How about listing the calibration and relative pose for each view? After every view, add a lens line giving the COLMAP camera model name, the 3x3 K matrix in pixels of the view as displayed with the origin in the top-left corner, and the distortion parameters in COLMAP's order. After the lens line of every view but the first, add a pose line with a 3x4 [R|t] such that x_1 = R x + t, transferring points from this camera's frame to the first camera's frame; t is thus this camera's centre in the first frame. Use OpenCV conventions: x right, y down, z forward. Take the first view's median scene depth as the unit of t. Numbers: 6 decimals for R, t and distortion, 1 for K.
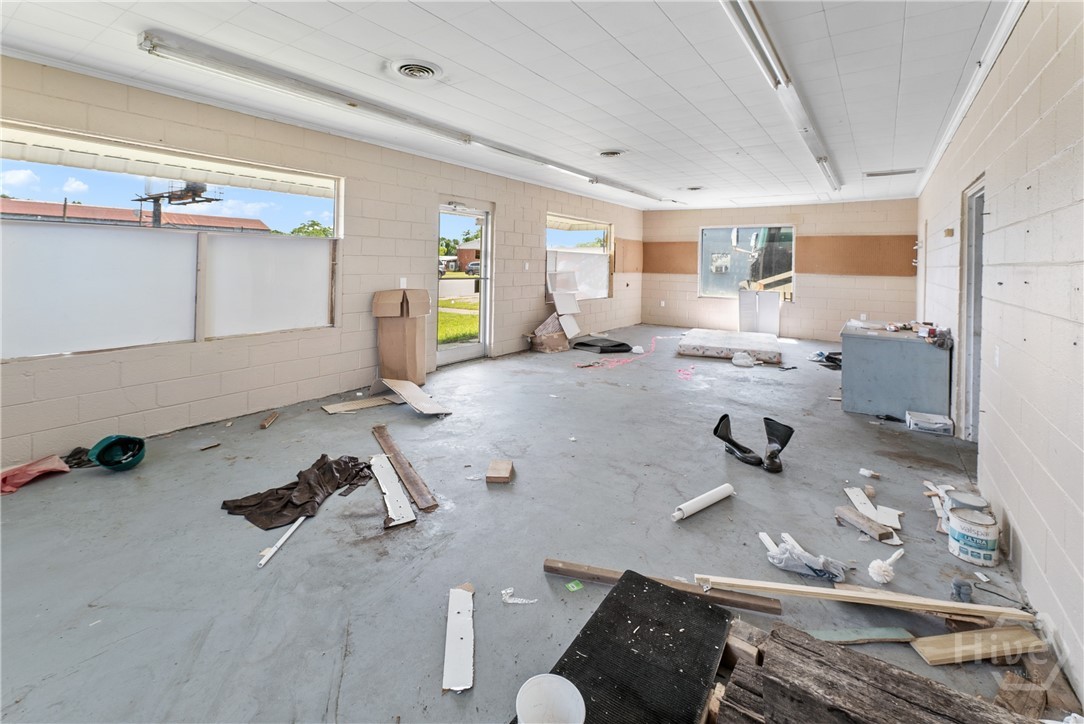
lens RADIAL K [[457.8, 0, 547.0], [0, 457.8, 287.9], [0, 0, 1]] dist [0.000334, 0.000079]
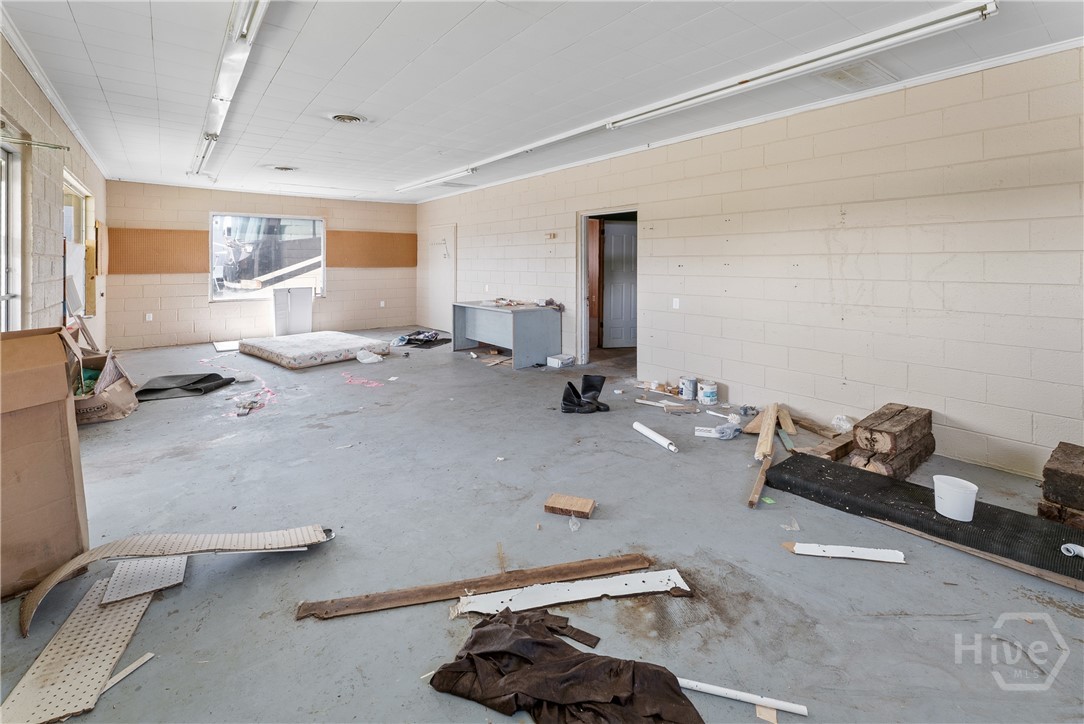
lens RADIAL K [[465.9, 0, 546.2], [0, 465.9, 303.9], [0, 0, 1]] dist [0.000451, 0.000364]
pose [[0.323556, -0.103569, 0.940524, -0.296963], [0.059912, 0.994239, 0.088874, -0.016994], [-0.944310, 0.027593, 0.327897, 0.249351]]
